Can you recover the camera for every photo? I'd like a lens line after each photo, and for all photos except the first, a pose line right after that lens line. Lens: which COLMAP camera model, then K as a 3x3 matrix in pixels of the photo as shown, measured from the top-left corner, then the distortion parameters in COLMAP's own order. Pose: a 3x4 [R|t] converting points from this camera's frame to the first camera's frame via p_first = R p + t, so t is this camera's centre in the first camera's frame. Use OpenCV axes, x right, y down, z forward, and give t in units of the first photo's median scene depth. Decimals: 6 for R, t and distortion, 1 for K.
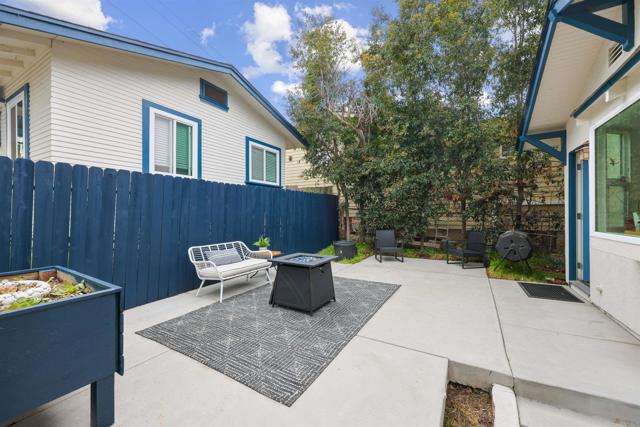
lens RADIAL K [[259.9, 0, 320.1], [0, 259.9, 213.4], [0, 0, 1]] dist [0.000039, -0.000060]
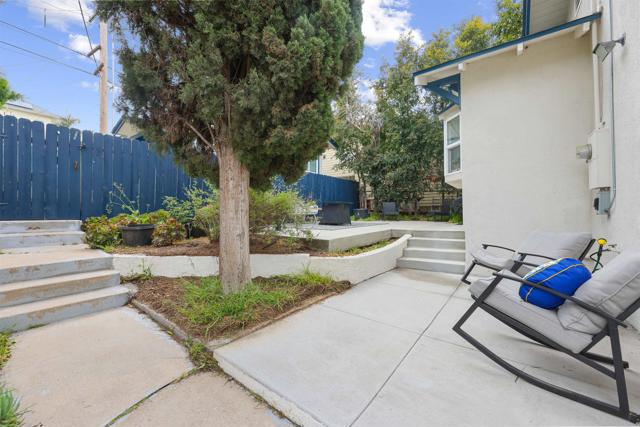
lens RADIAL K [[259.9, 0, 320.1], [0, 259.9, 210.6], [0, 0, 1]] dist [0.000039, -0.000060]
pose [[0.993245, 0.003583, -0.115980, 0.028628], [-0.004947, 0.999922, -0.011472, 0.125945], [0.115930, 0.011969, 0.993185, -0.506733]]
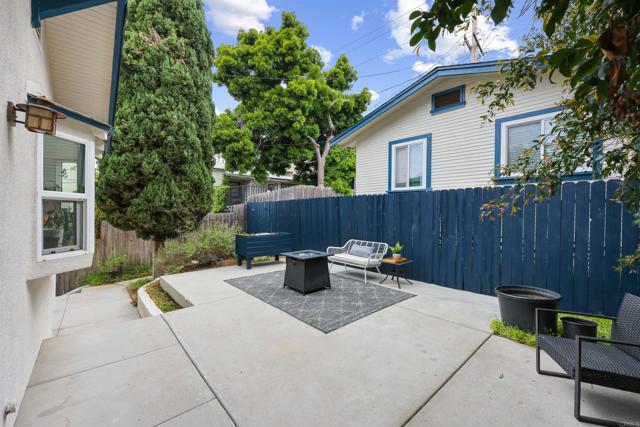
lens RADIAL K [[259.9, 0, 322.7], [0, 259.9, 212.9], [0, 0, 1]] dist [0.000039, -0.000060]
pose [[-0.306255, 0.010619, -0.951890, 0.788176], [-0.006120, 0.999895, 0.013124, -0.038809], [0.951930, 0.009845, -0.306158, 0.981628]]
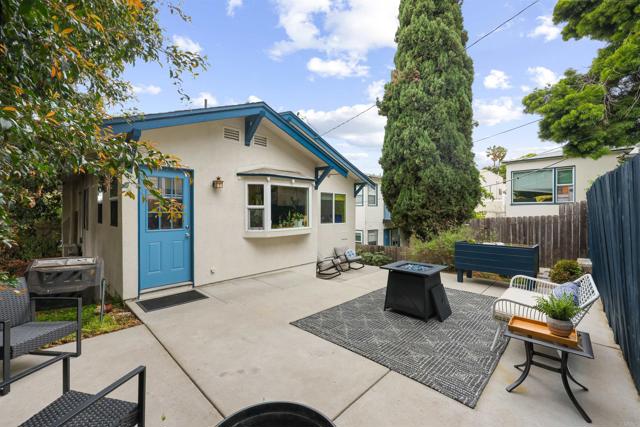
lens RADIAL K [[259.9, 0, 320.6], [0, 259.9, 212.4], [0, 0, 1]] dist [0.000039, -0.000060]
pose [[-0.971287, 0.005131, 0.237856, 0.037943], [0.005257, 0.999986, -0.000102, -0.034511], [-0.237853, 0.001152, -0.971300, 1.400215]]
